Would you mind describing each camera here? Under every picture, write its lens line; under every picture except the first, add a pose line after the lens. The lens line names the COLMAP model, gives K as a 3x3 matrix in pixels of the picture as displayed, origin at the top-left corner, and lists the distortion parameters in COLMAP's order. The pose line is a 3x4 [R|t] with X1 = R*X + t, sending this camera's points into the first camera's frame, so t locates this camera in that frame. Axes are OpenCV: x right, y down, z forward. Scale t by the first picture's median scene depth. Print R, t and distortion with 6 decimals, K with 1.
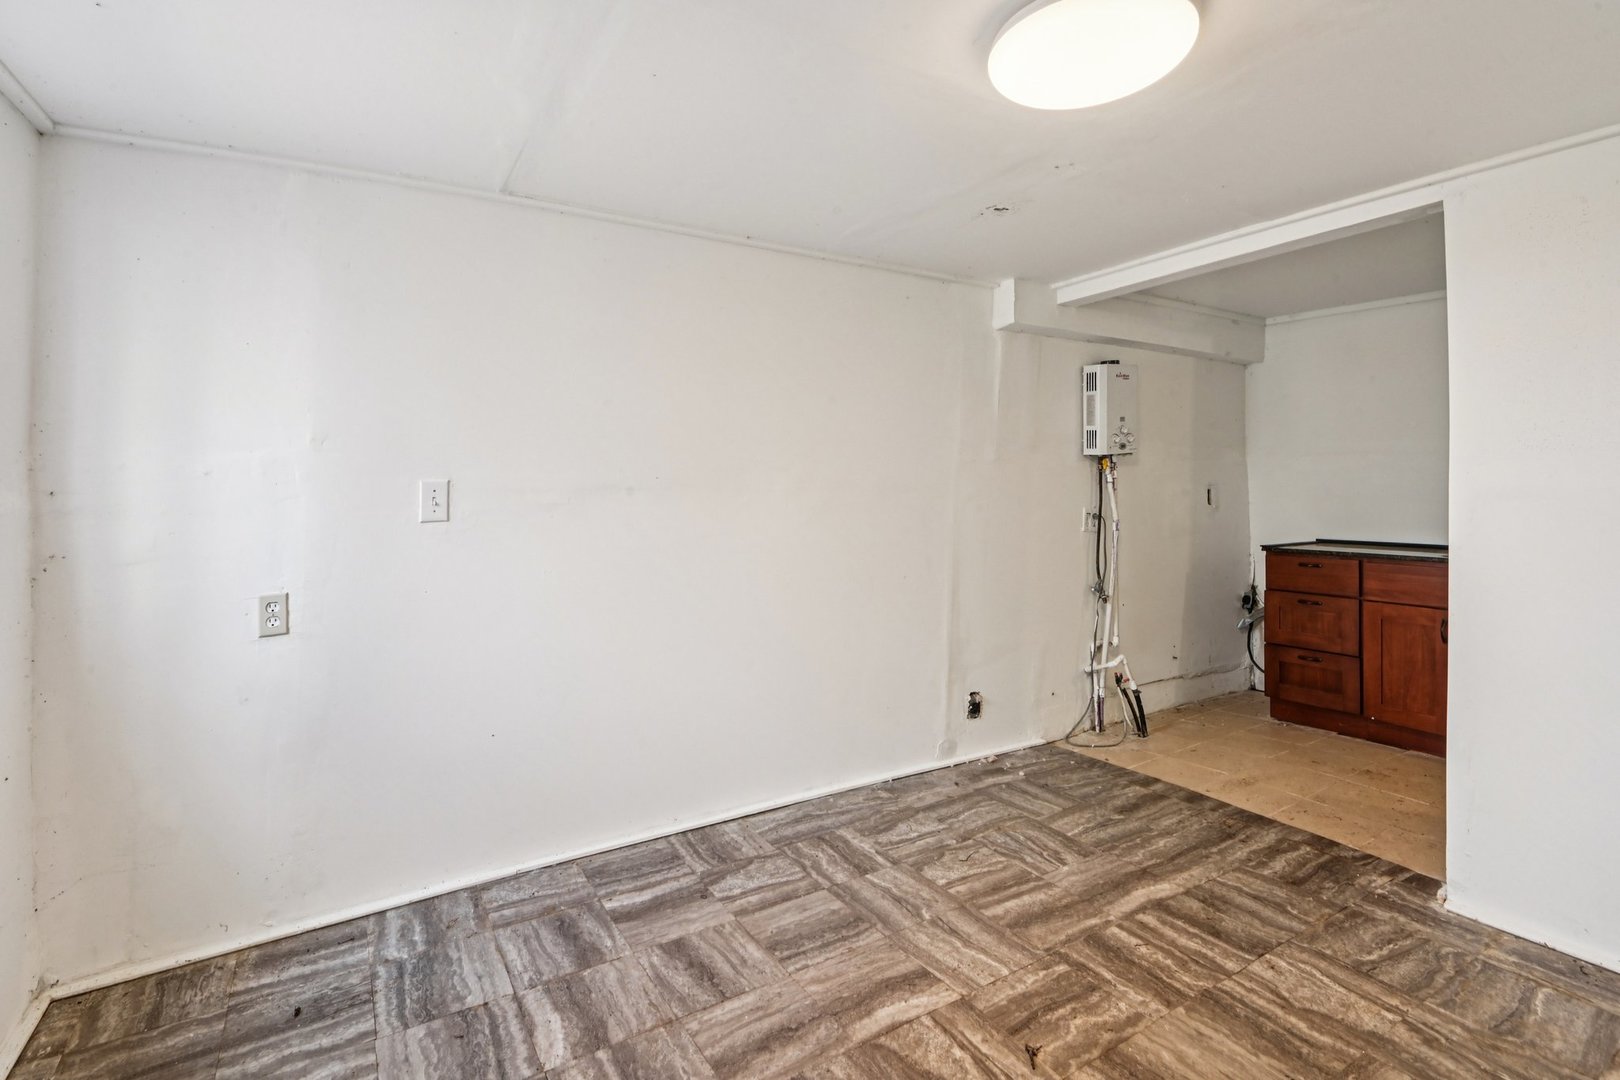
lens RADIAL K [[758.1, 0, 809.4], [0, 758.1, 492.8], [0, 0, 1]] dist [-0.001961, -0.015030]
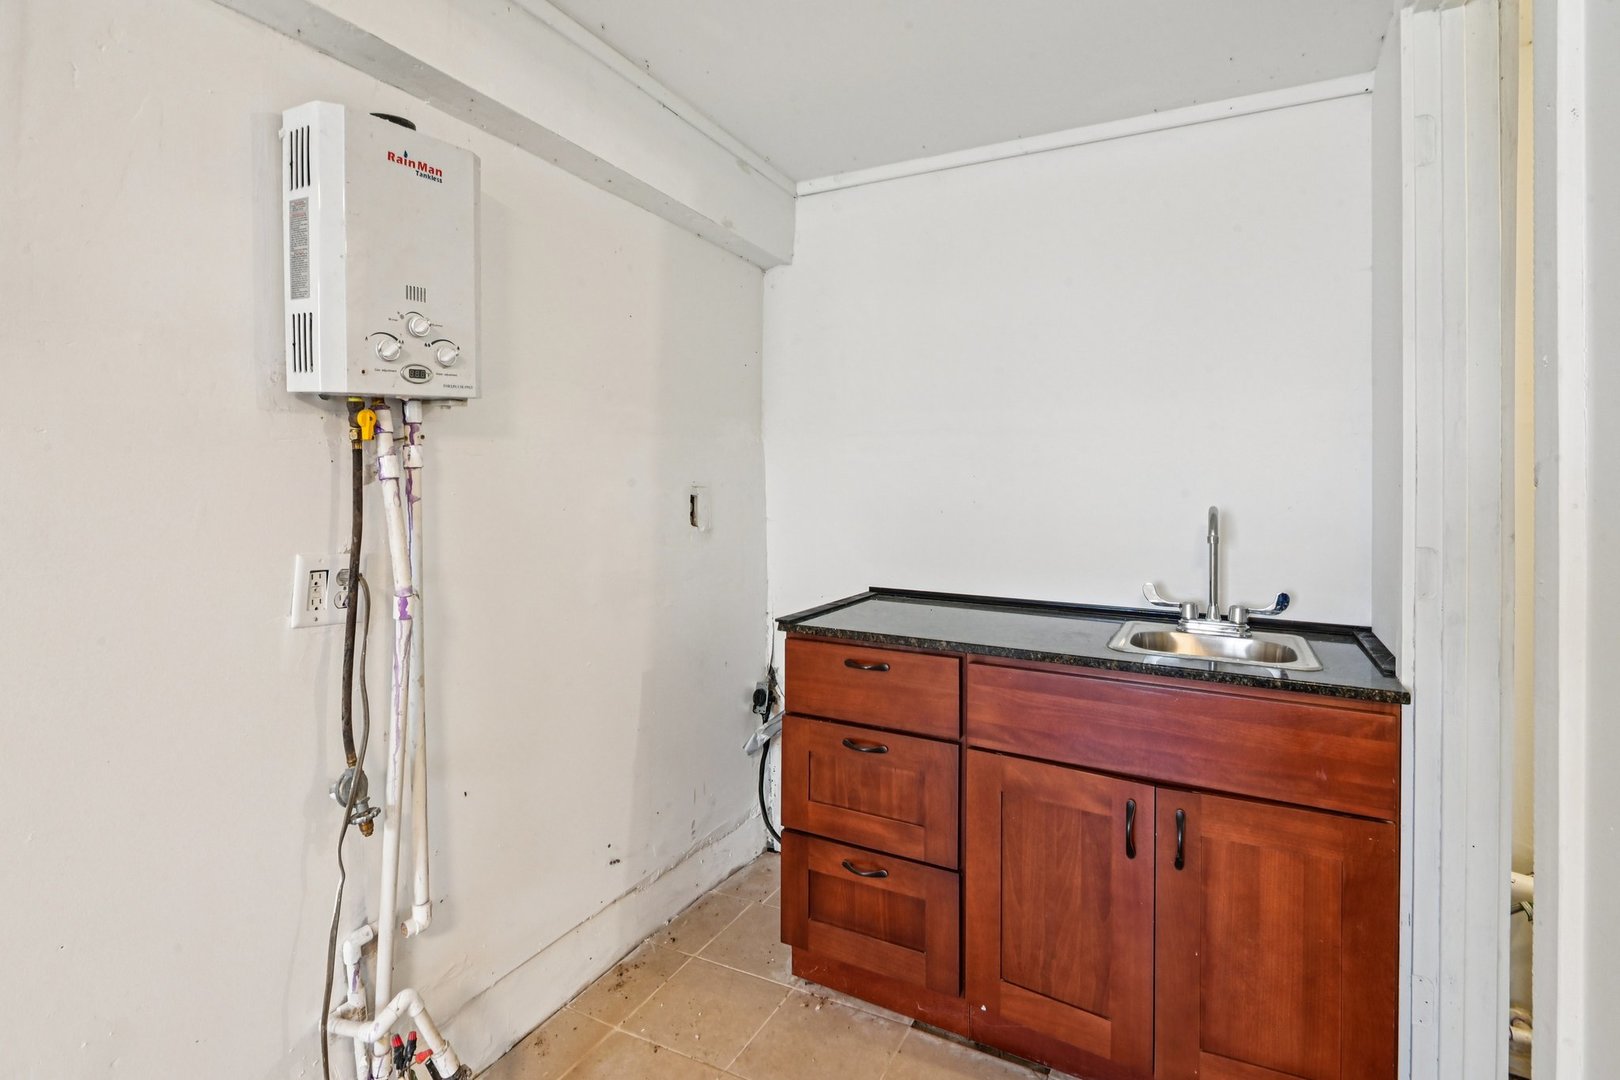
lens RADIAL K [[758.1, 0, 809.4], [0, 758.1, 492.8], [0, 0, 1]] dist [-0.001961, -0.015030]
pose [[0.855583, 0.006108, 0.517630, 0.383549], [-0.012277, 0.999889, 0.008494, -0.013169], [-0.517520, -0.013622, 0.855562, 0.609198]]
